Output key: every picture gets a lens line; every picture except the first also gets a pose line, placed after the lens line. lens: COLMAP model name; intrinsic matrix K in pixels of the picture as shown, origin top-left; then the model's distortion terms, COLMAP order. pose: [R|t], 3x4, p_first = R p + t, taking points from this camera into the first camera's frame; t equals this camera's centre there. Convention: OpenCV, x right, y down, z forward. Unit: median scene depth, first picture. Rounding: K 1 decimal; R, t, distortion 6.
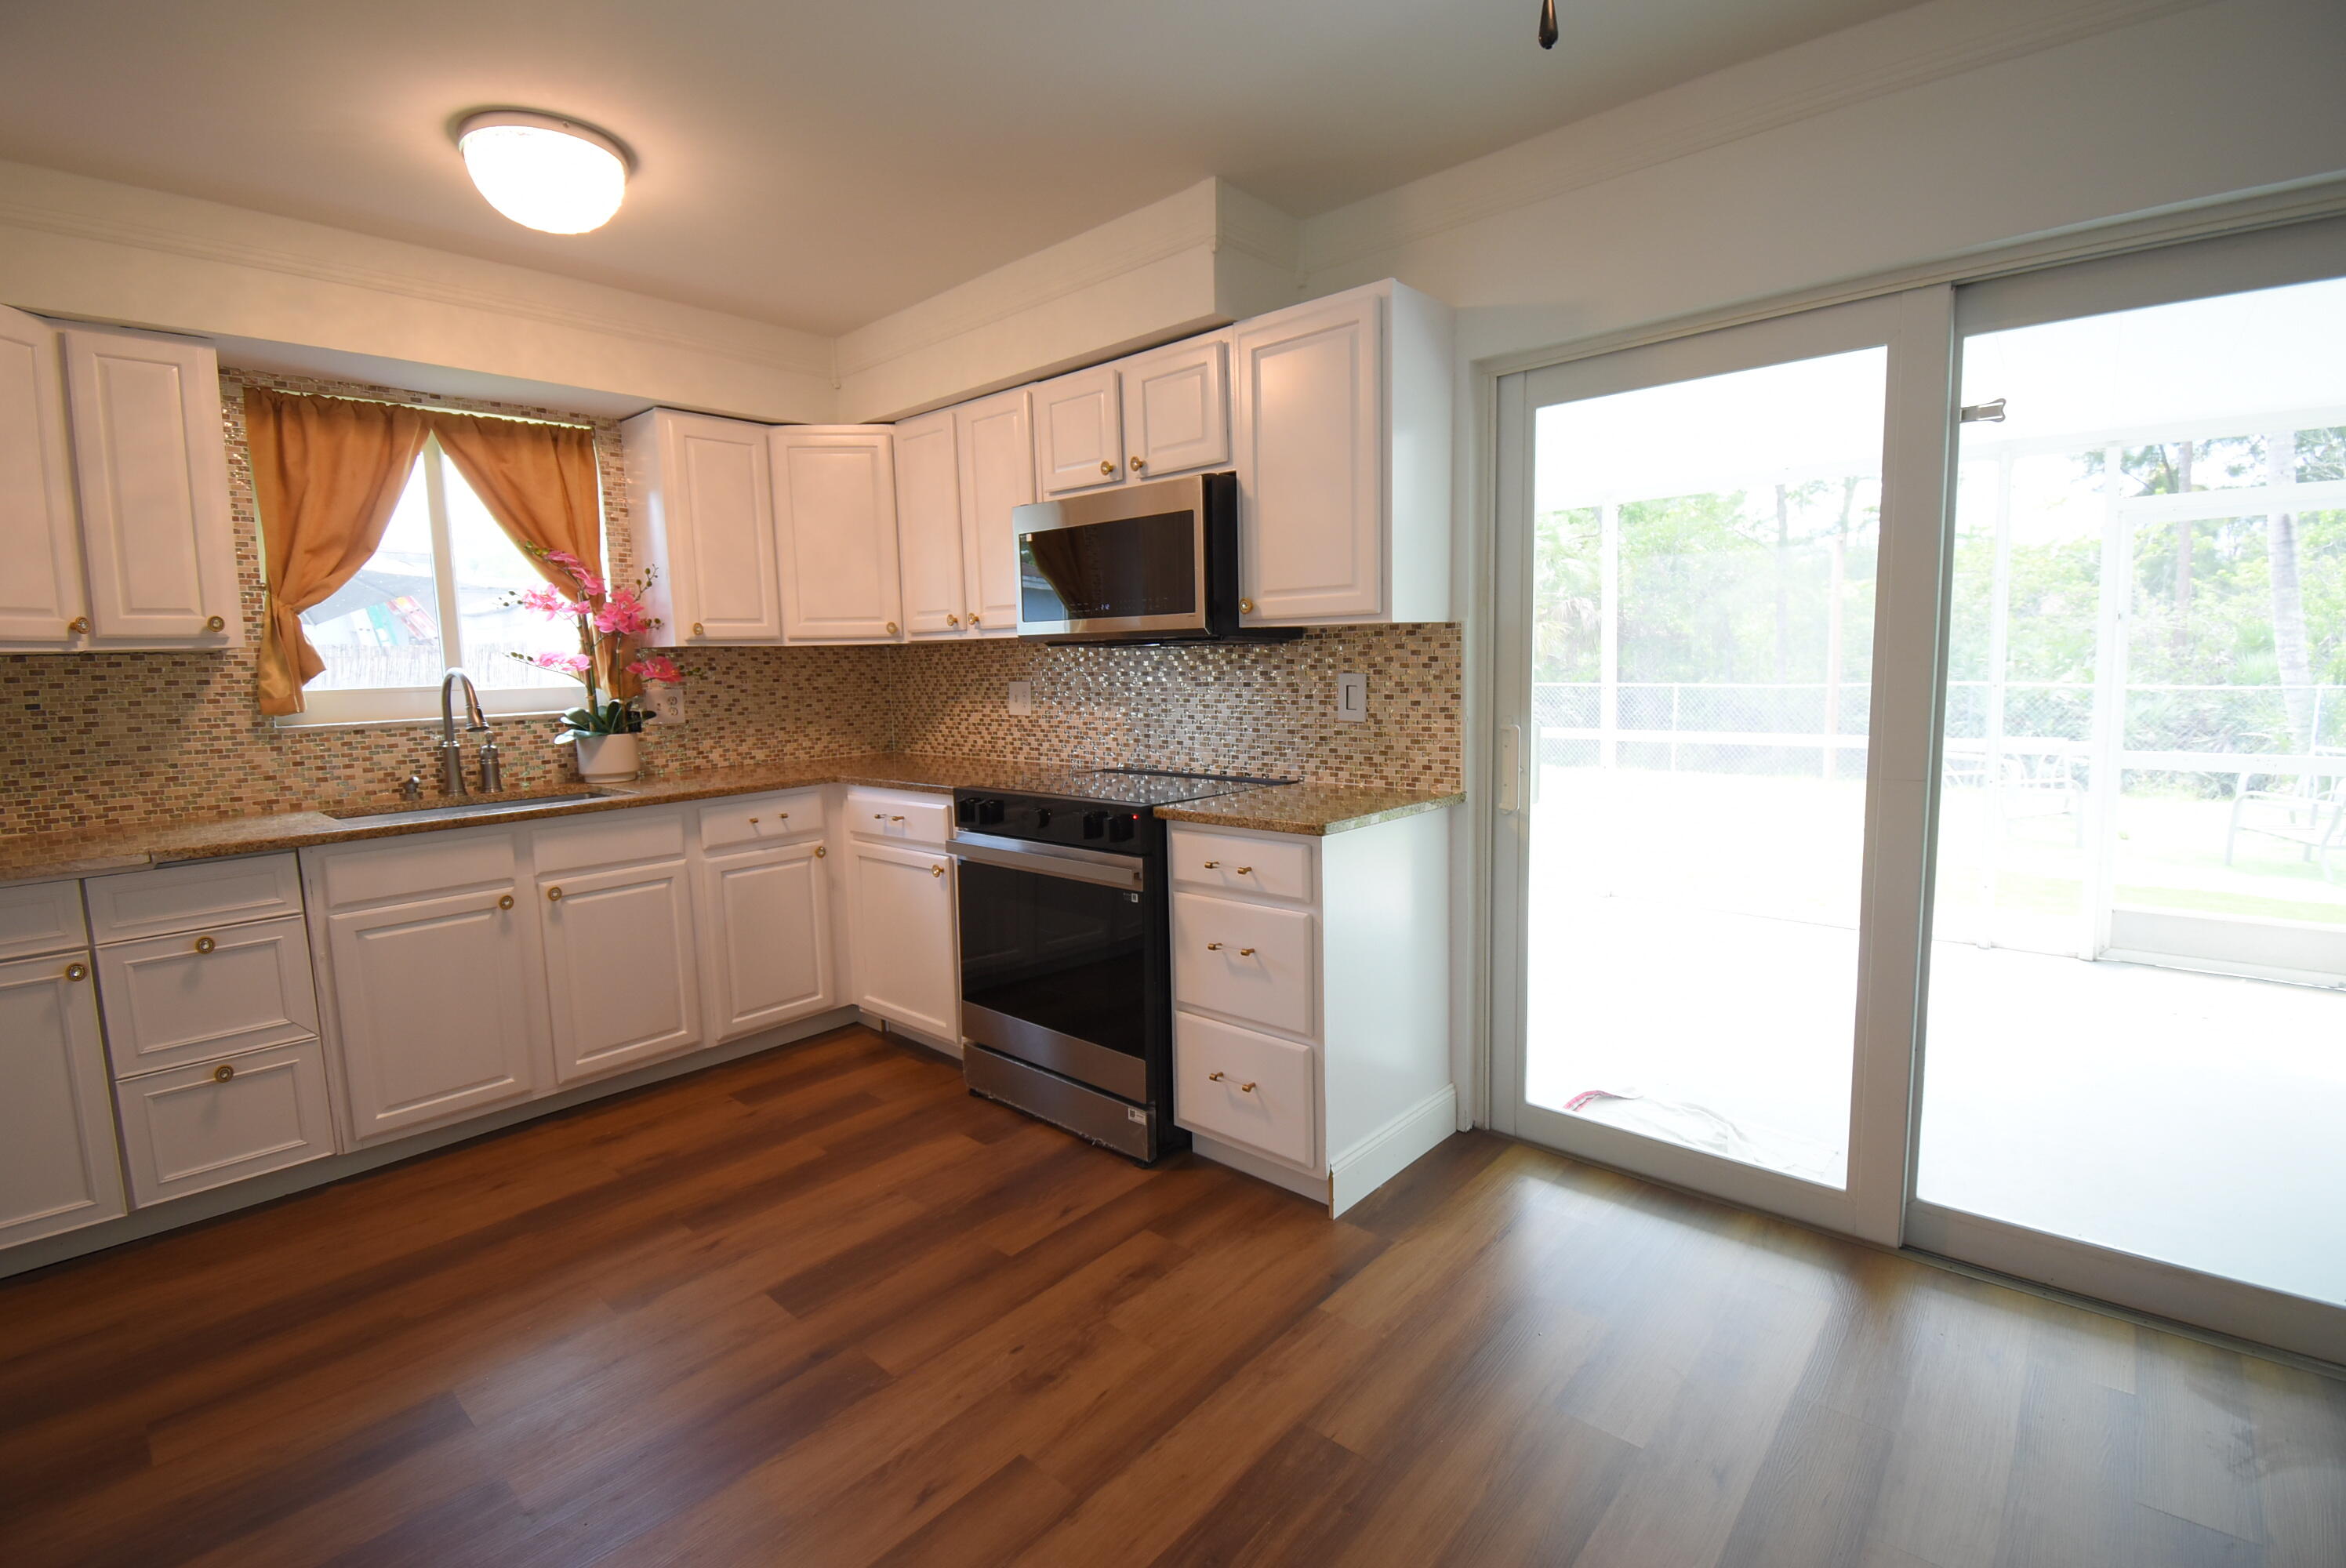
lens RADIAL K [[1045.0, 0, 1182.8], [0, 1045.0, 779.3], [0, 0, 1]] dist [-0.001080, -0.003352]
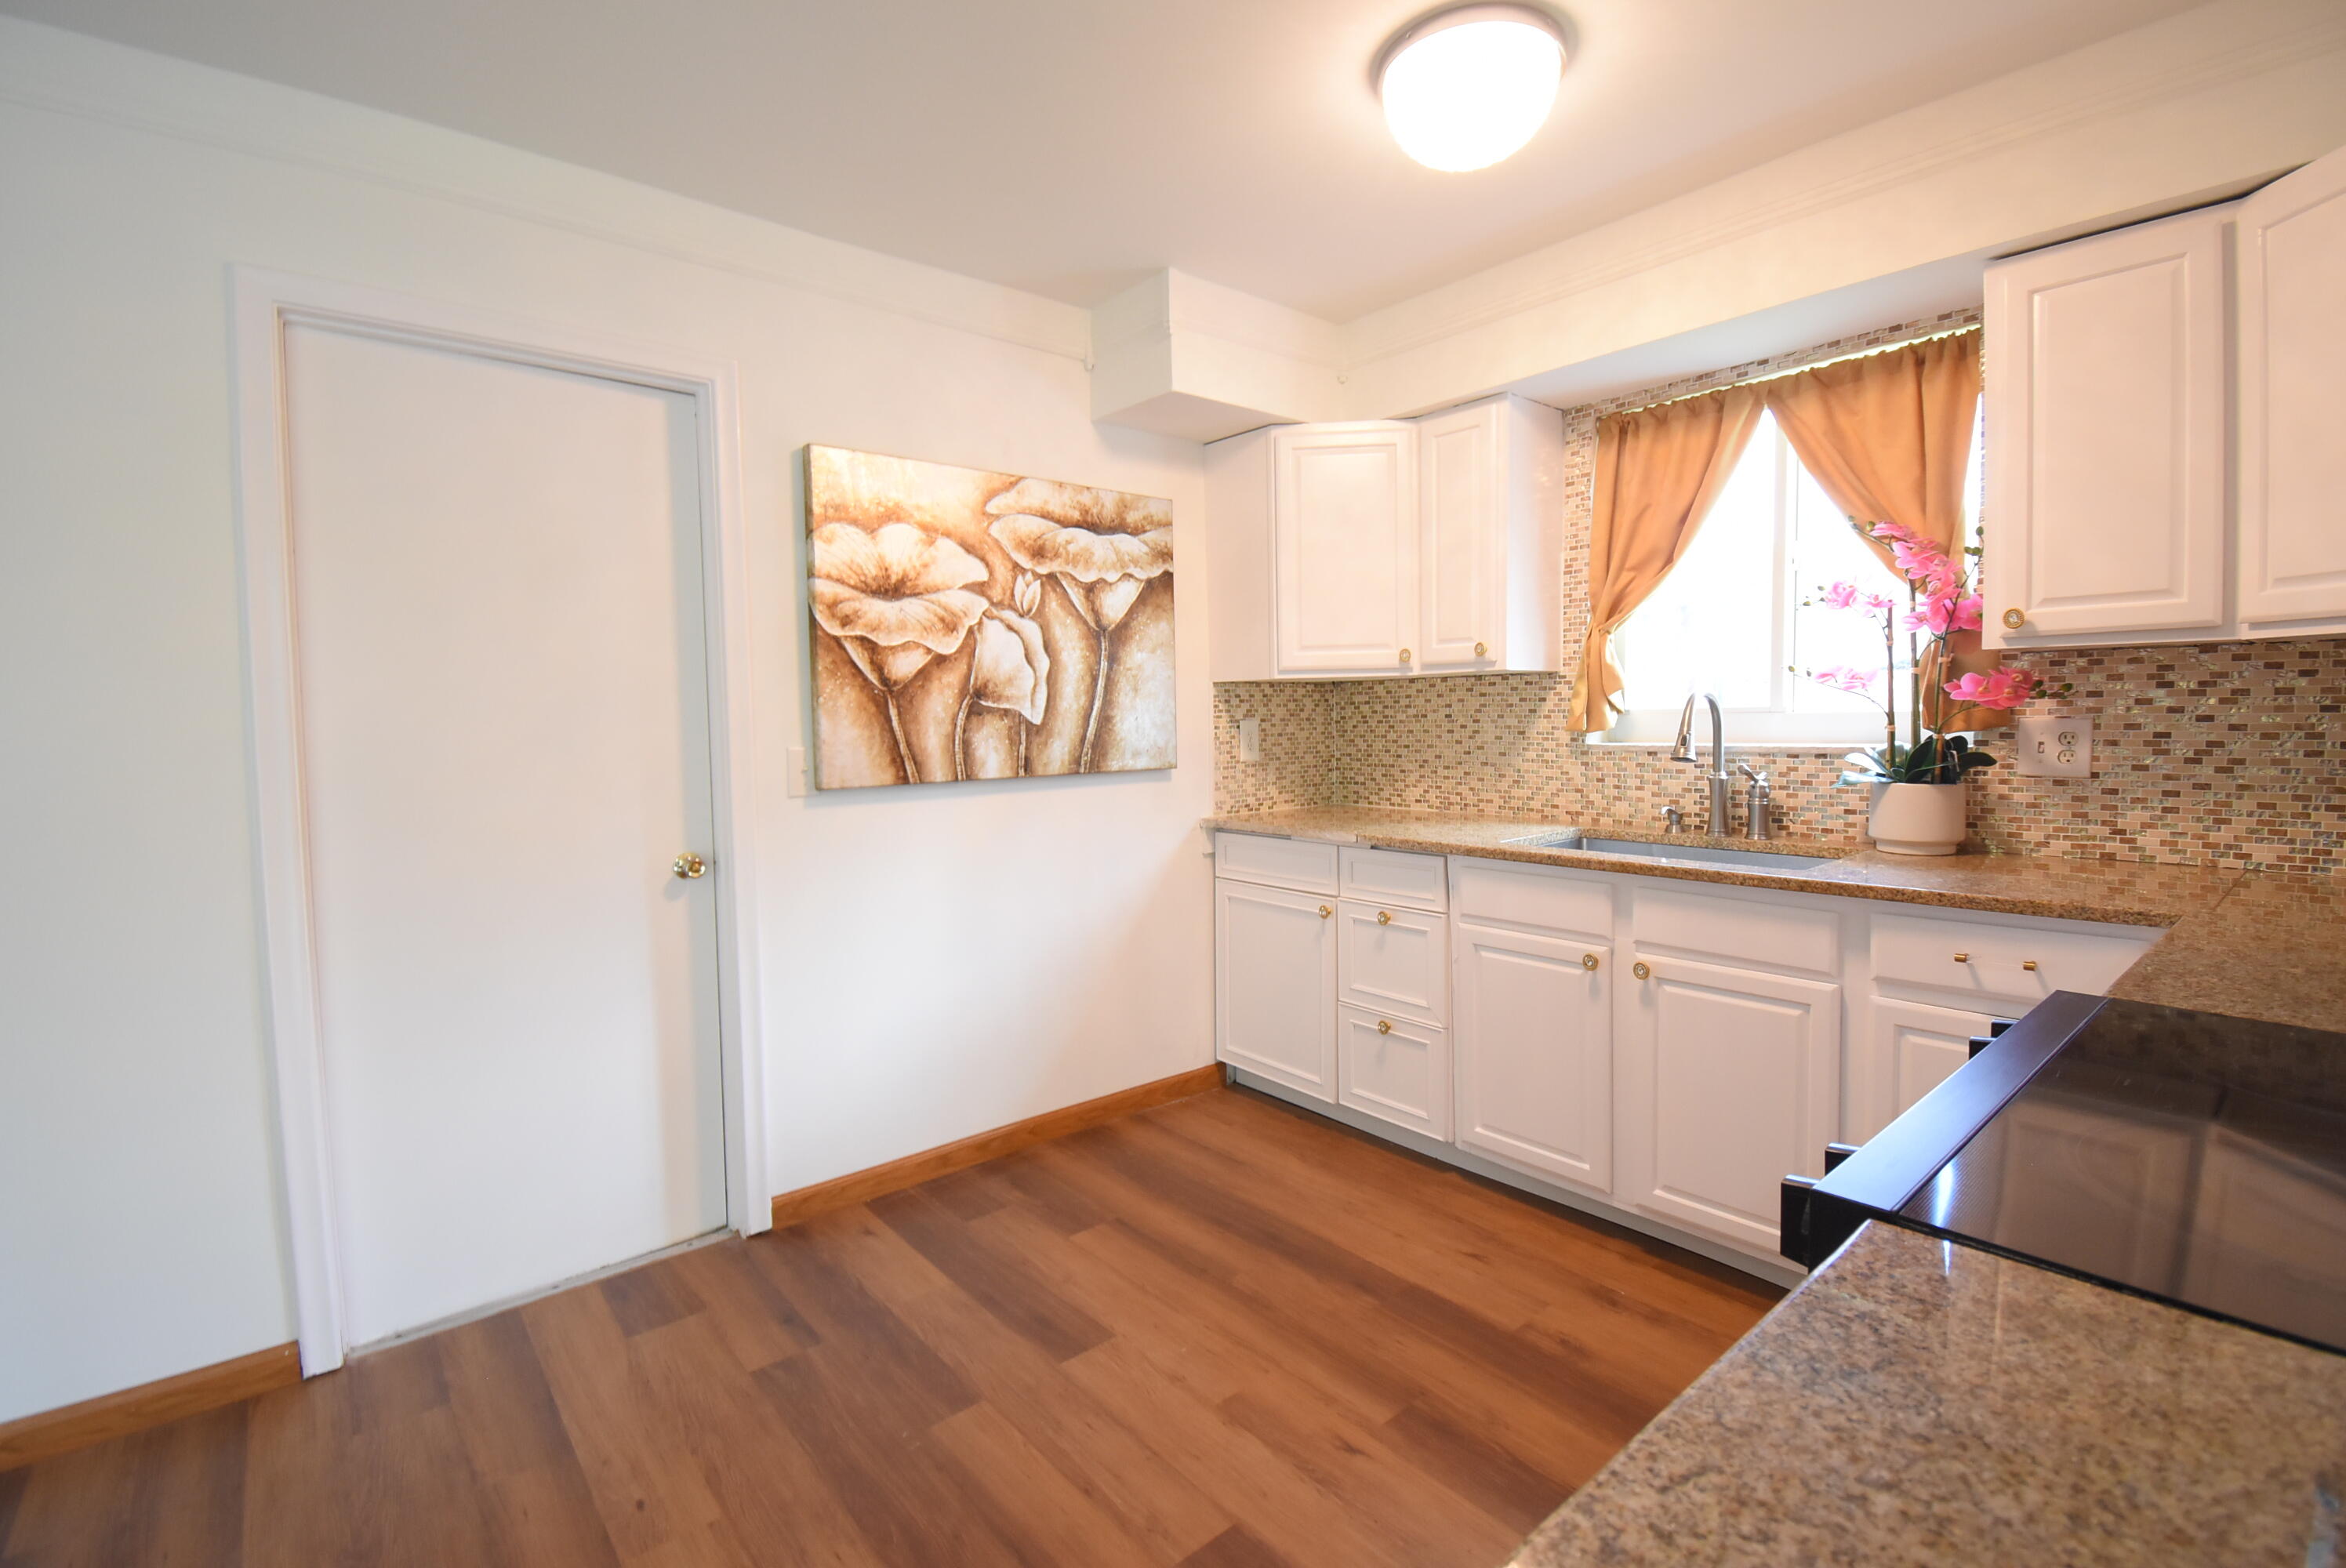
lens RADIAL K [[1045.0, 0, 1173.4], [0, 1045.0, 771.9], [0, 0, 1]] dist [-0.001080, -0.003352]
pose [[-0.140584, 0.084353, -0.986469, 0.214163], [-0.093482, 0.990782, 0.098044, -0.082110], [0.985646, 0.106000, -0.131403, 0.706524]]
